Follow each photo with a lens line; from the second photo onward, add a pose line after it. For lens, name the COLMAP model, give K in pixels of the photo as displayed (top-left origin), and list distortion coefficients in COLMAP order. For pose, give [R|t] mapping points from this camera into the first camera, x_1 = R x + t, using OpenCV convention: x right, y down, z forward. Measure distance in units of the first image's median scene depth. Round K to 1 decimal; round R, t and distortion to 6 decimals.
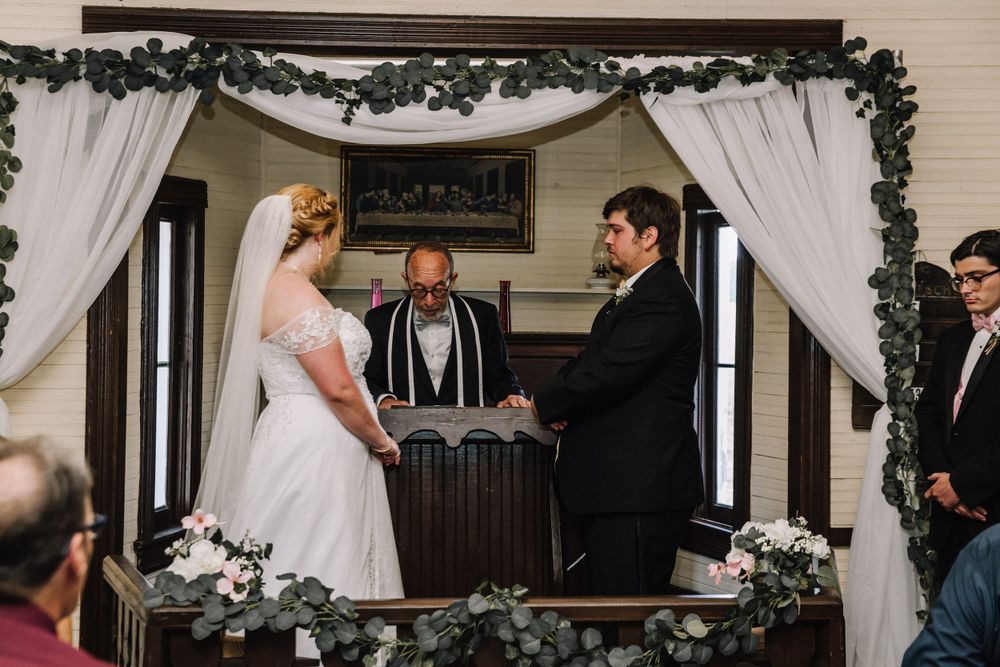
lens RADIAL K [[1717.2, 0, 500.0], [0, 1717.2, 333.5], [0, 0, 1]] dist [0.288919, -0.010915]
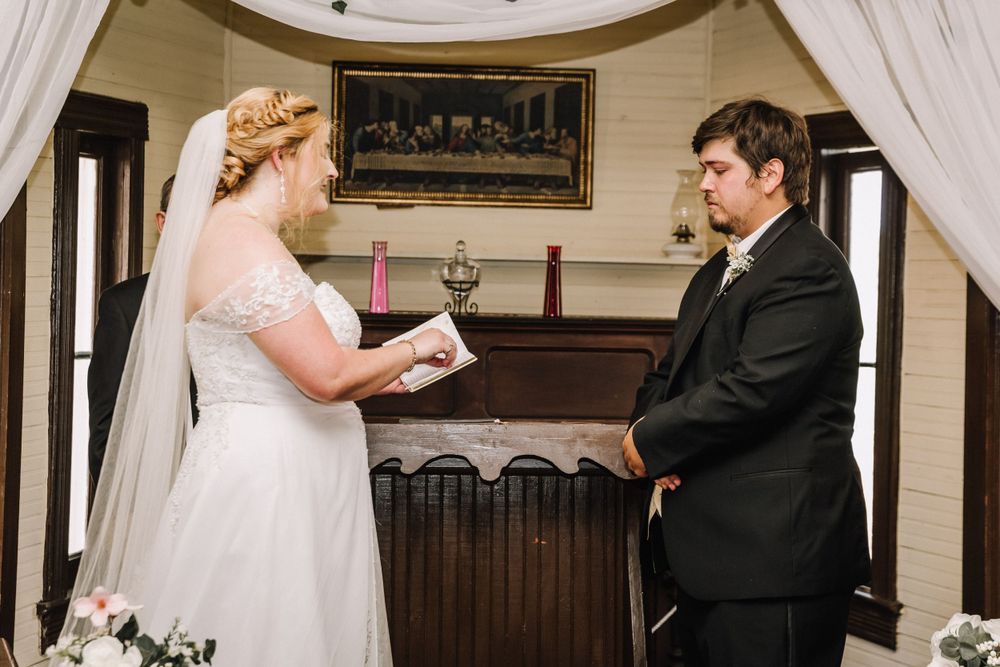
lens RADIAL K [[1948.7, 0, 500.0], [0, 1948.7, 333.5], [0, 0, 1]] dist [0.367823, 0.023373]
pose [[0.999921, 0.009431, -0.008250, -0.016316], [-0.009372, 0.999930, 0.007185, 0.001333], [0.008318, -0.007107, 0.999940, 0.206943]]
